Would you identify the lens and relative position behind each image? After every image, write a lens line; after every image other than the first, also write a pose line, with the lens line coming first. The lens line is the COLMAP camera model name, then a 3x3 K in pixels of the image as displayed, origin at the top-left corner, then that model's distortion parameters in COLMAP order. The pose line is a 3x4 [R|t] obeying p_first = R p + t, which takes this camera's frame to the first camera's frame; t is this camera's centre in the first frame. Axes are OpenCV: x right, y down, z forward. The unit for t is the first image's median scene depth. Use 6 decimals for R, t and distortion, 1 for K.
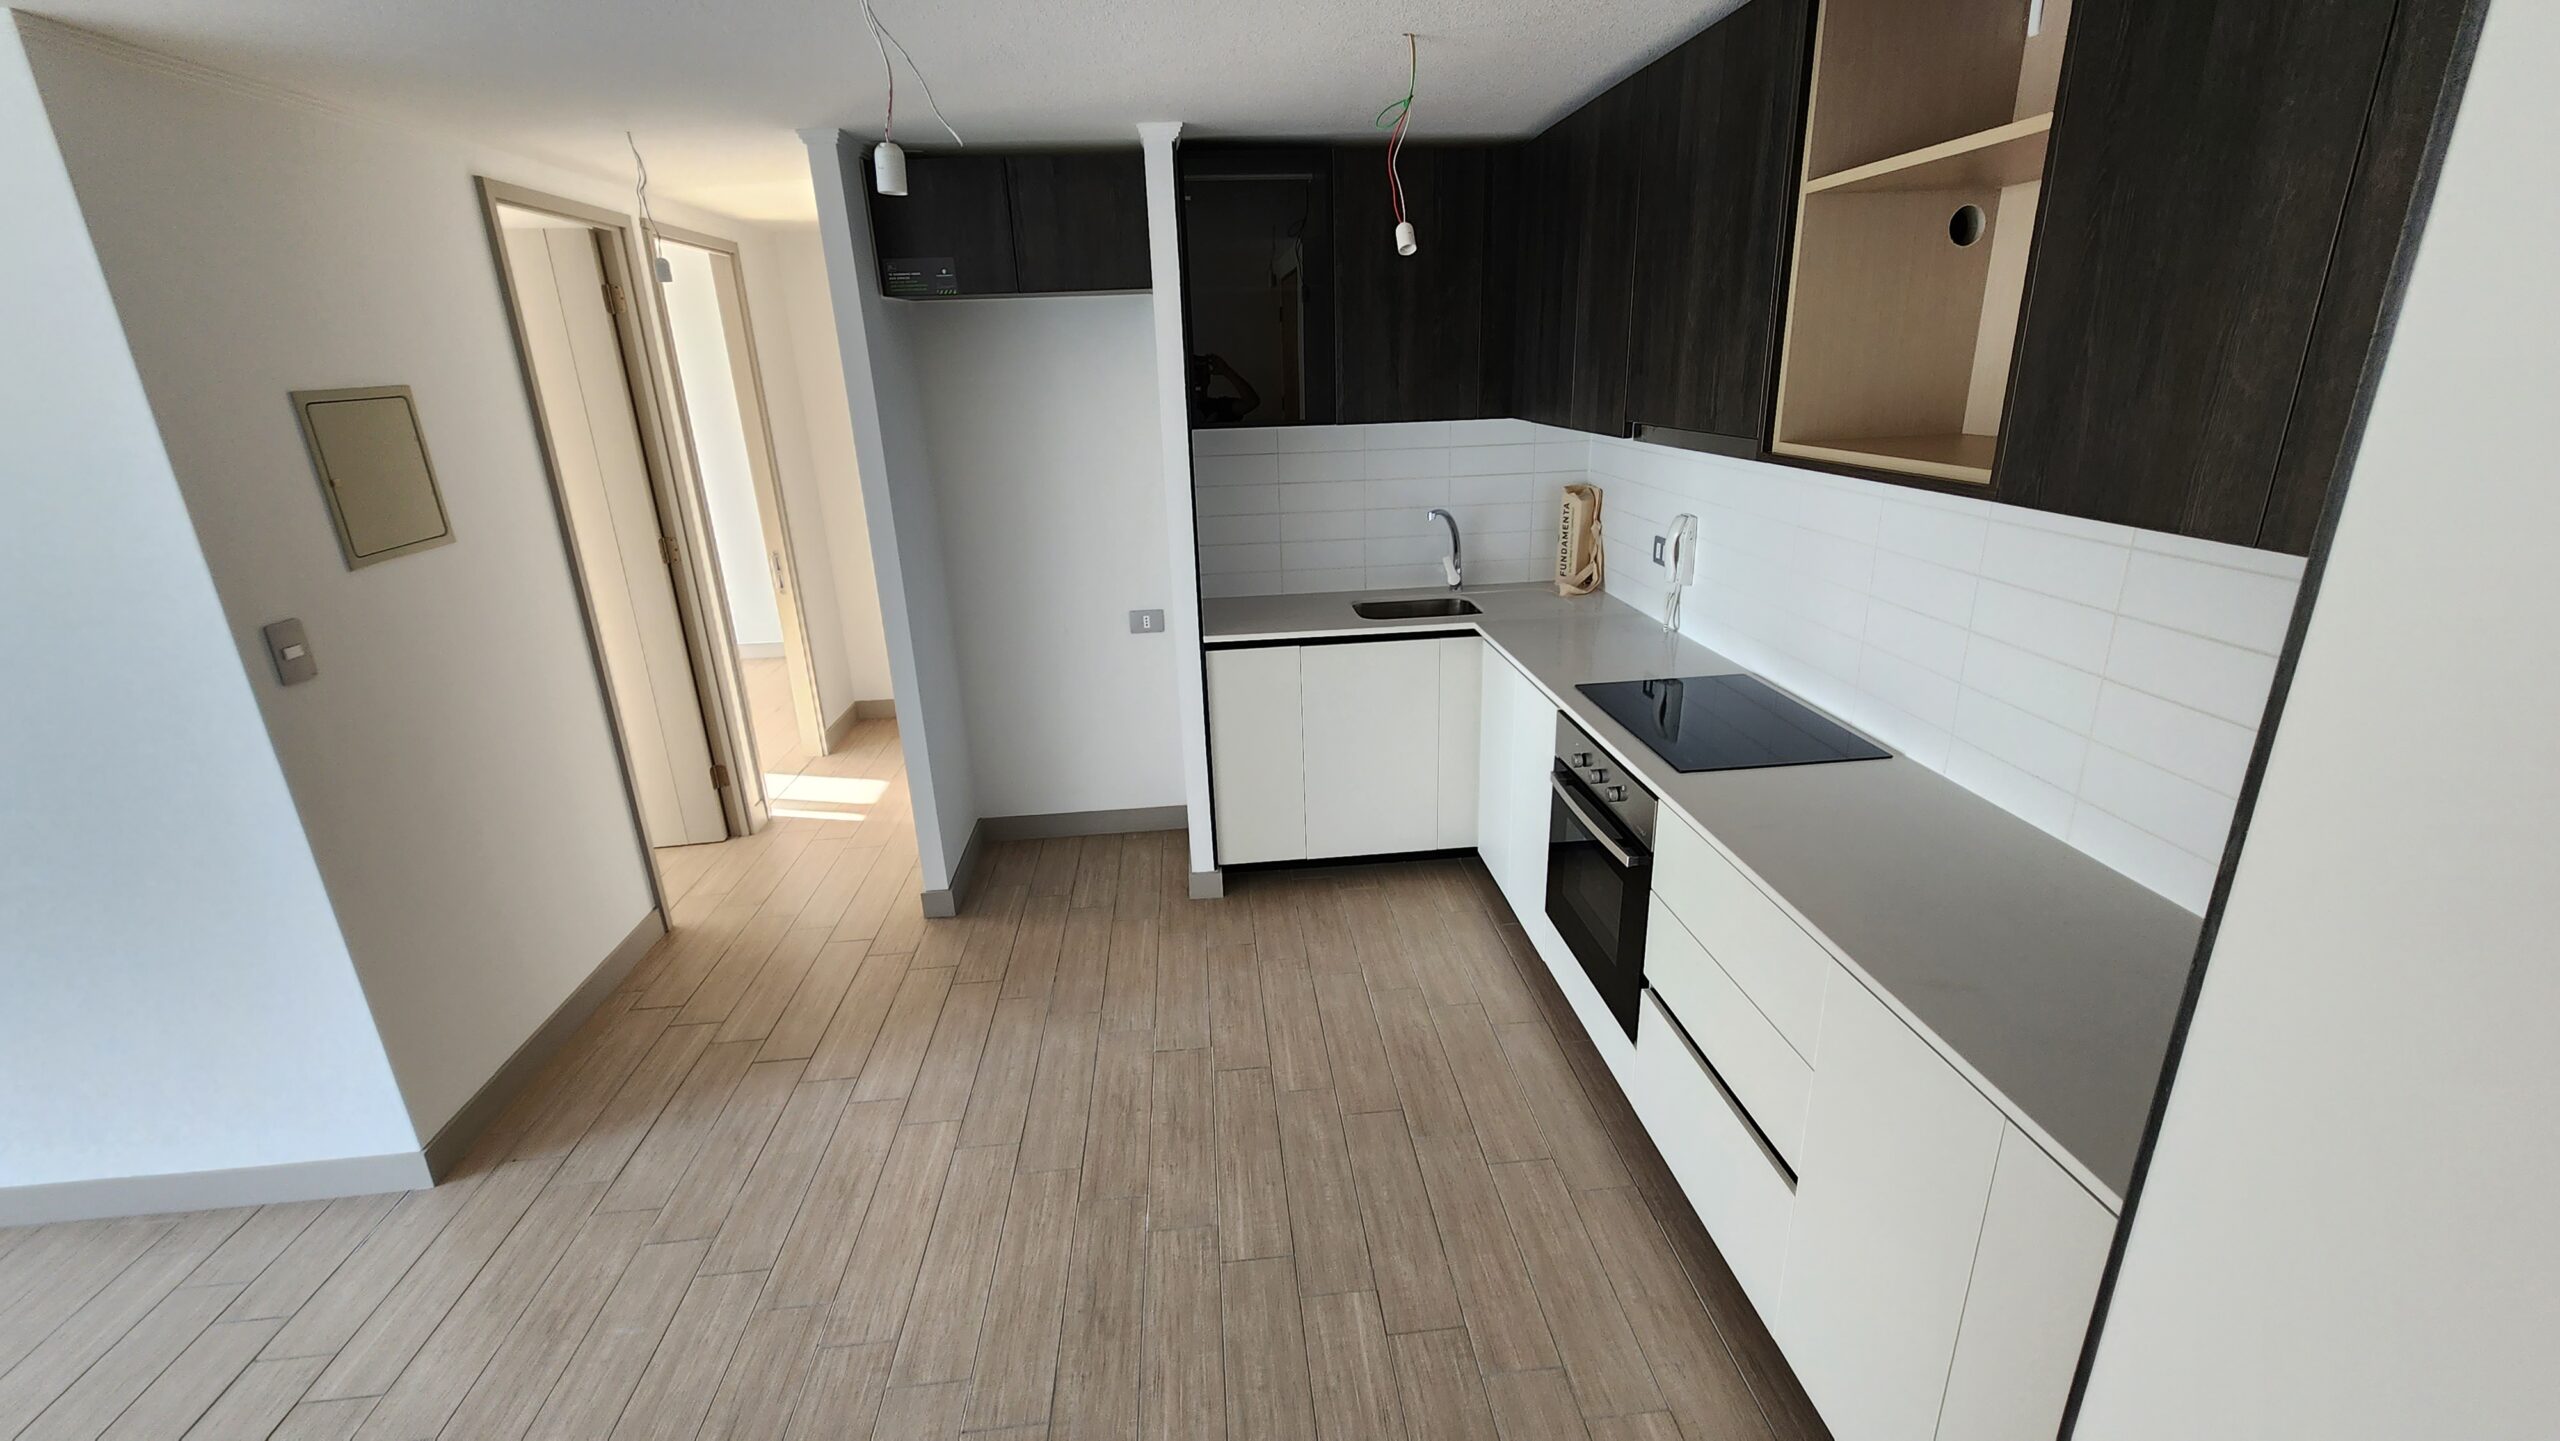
lens RADIAL K [[1054.3, 0, 1286.6], [0, 1054.3, 714.0], [0, 0, 1]] dist [0.000802, -0.001370]
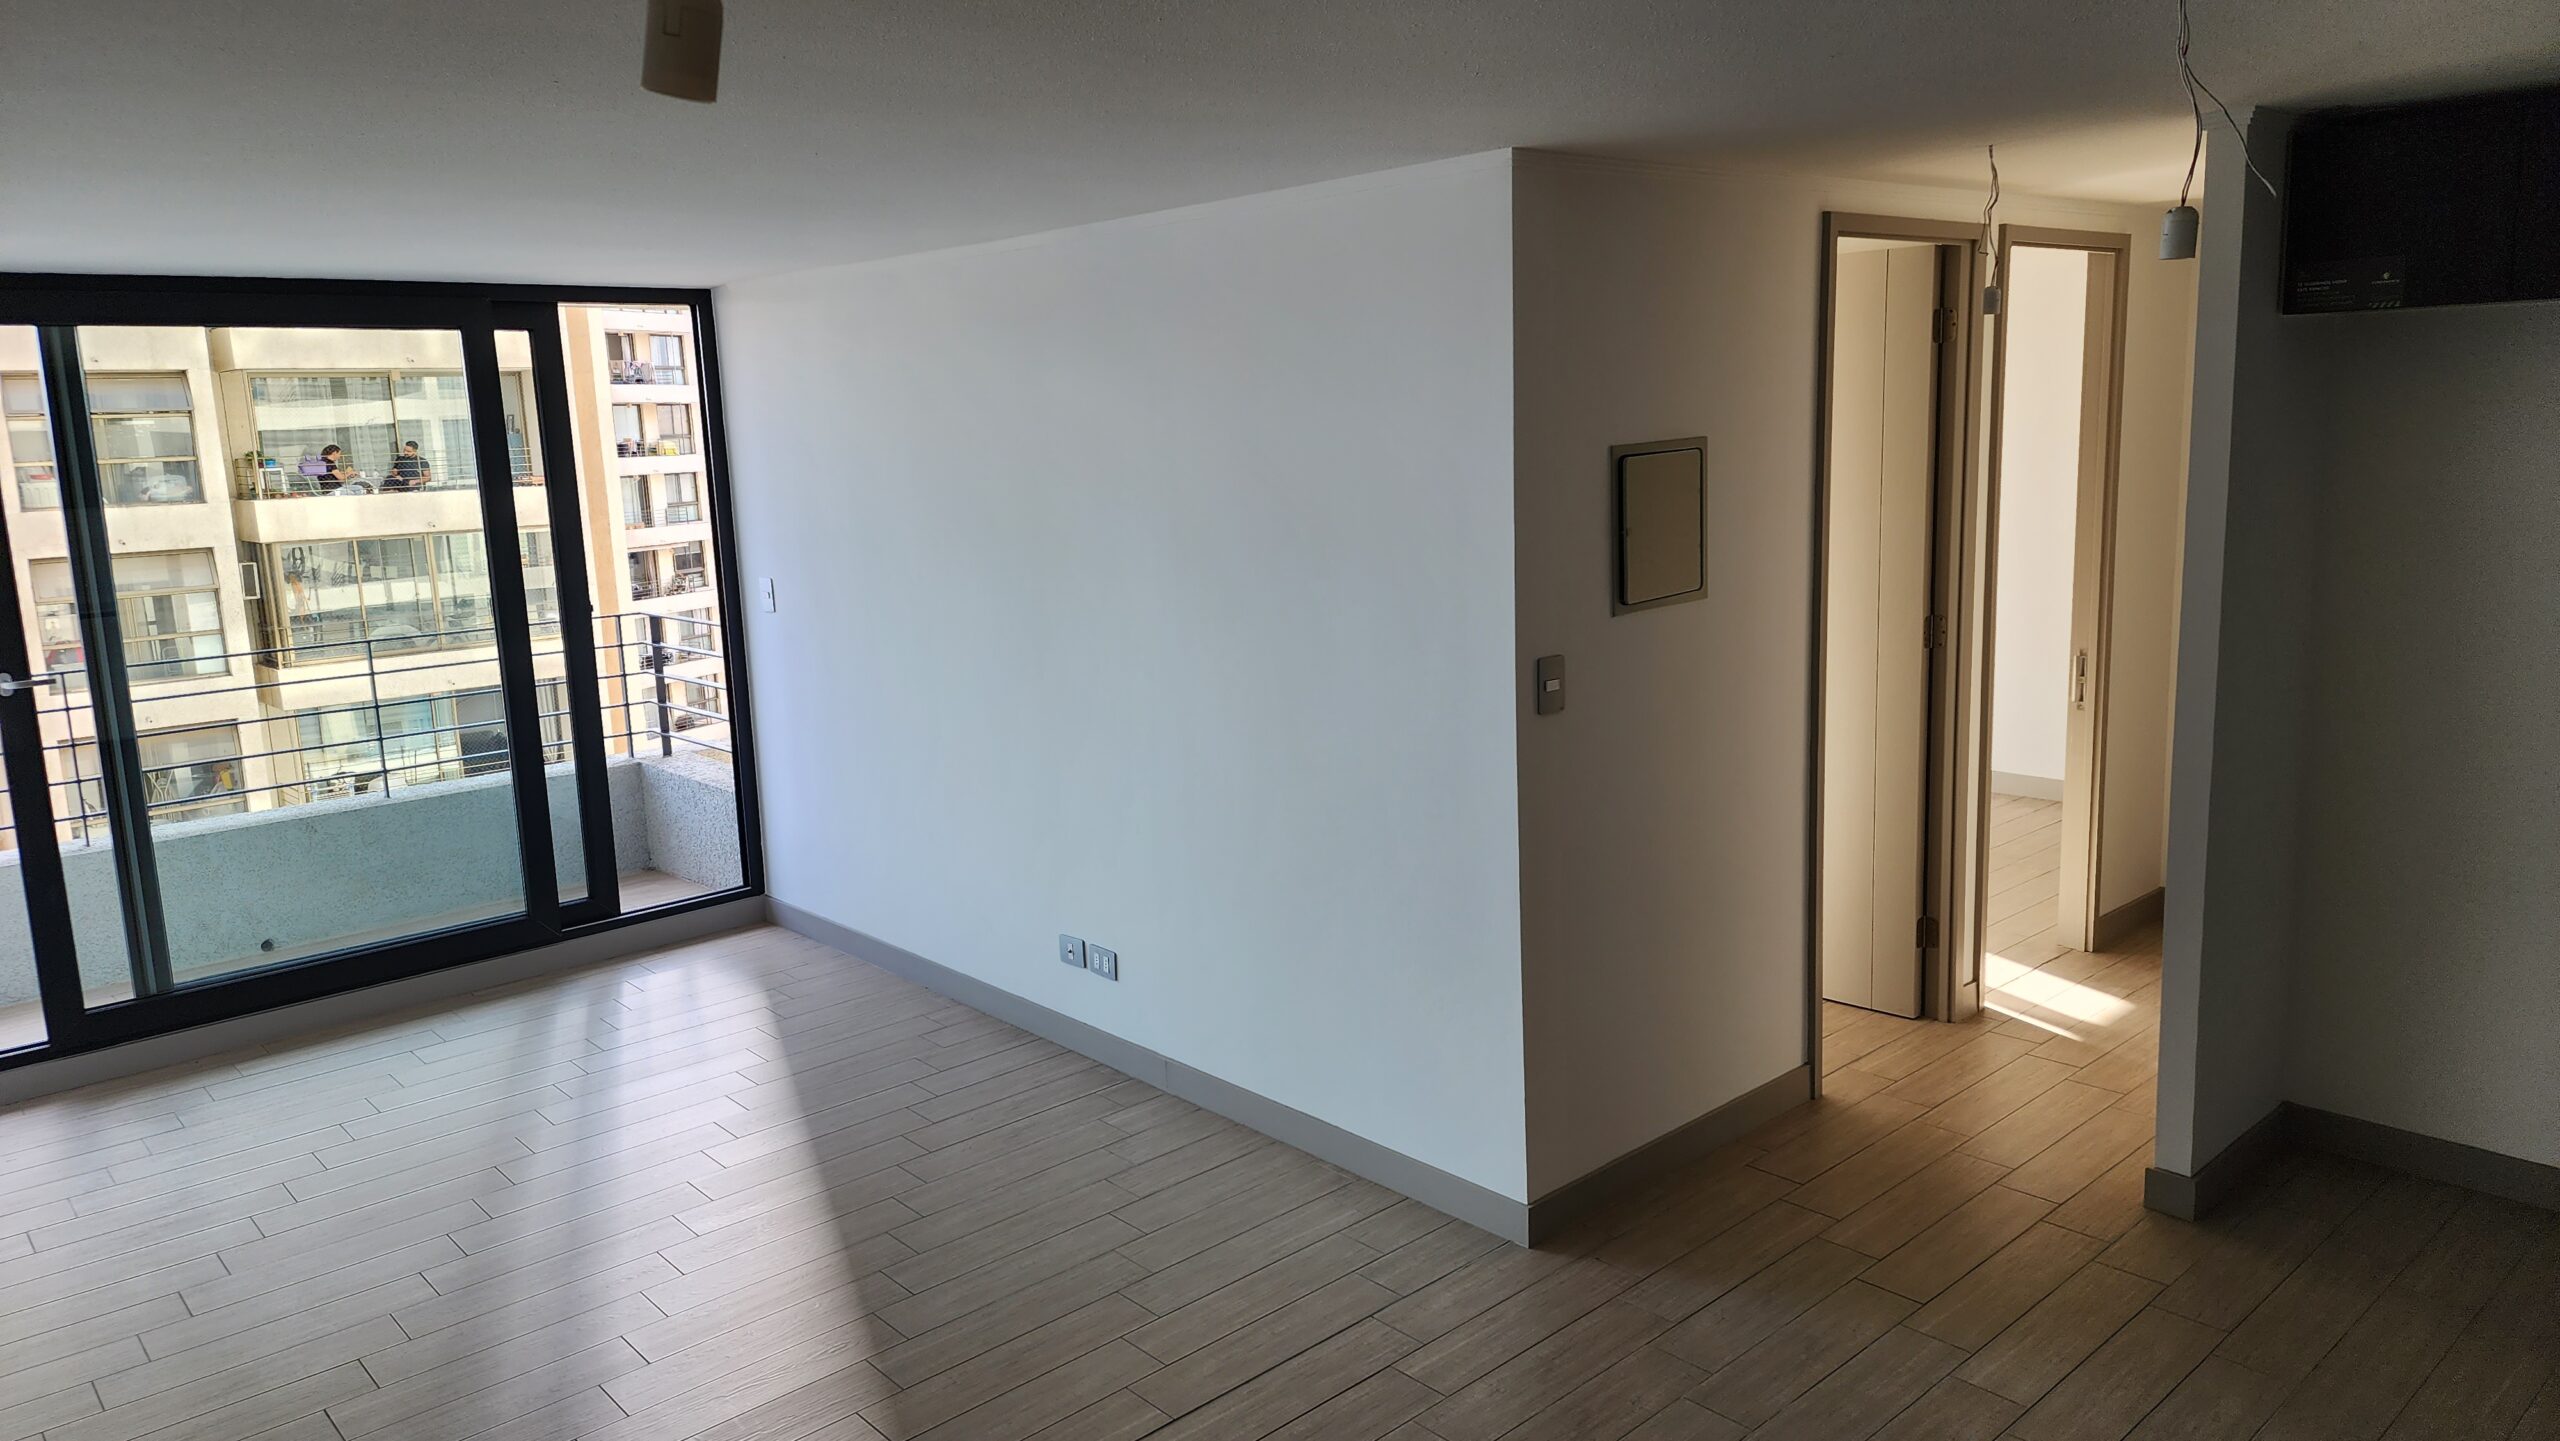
lens RADIAL K [[1703.6, 0, 1280.0], [0, 1703.6, 720.5], [0, 0, 1]] dist [0.095864, -0.125597]
pose [[0.595859, 0.150895, -0.788786, 0.190357], [-0.237869, 0.971278, 0.006117, 0.021956], [0.767053, 0.183982, 0.614638, -0.194839]]
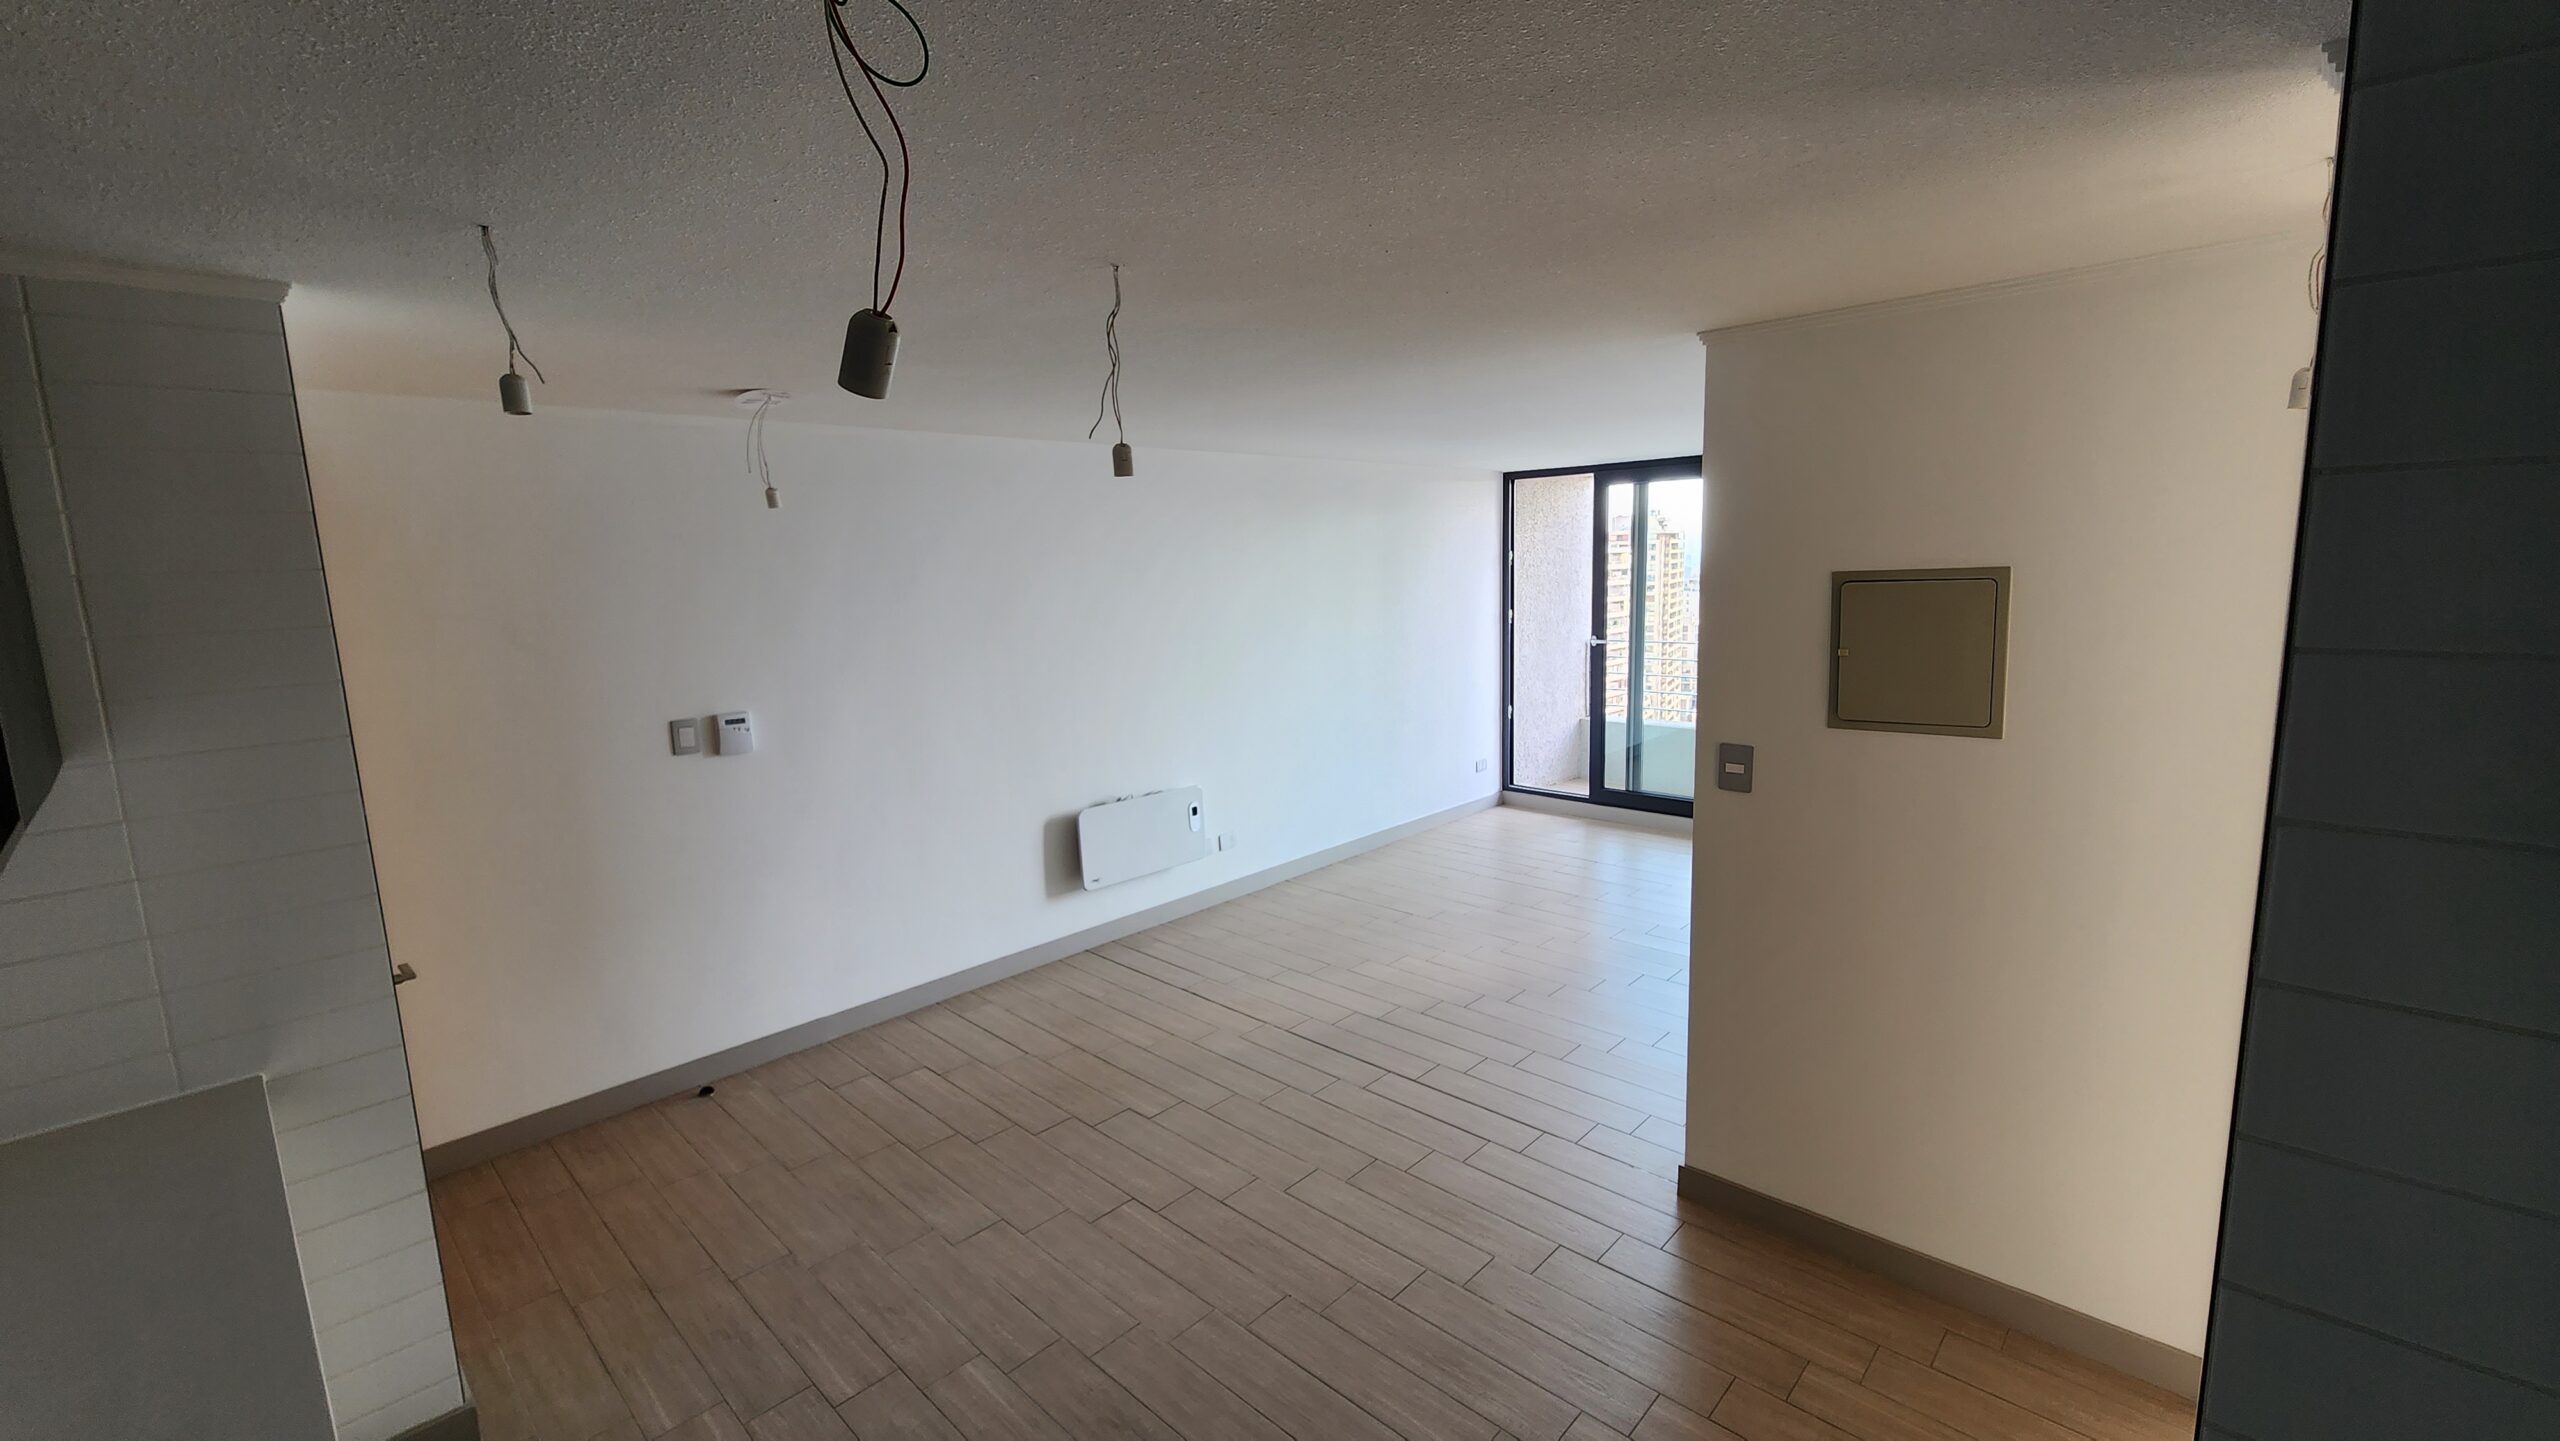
lens RADIAL K [[1054.3, 0, 1286.6], [0, 1054.3, 714.0], [0, 0, 1]] dist [0.000802, -0.001370]
pose [[-0.756239, 0.147435, -0.637468, 0.205679], [-0.155338, 0.905969, 0.393815, -0.408404], [0.635589, 0.396841, -0.662227, 1.123030]]
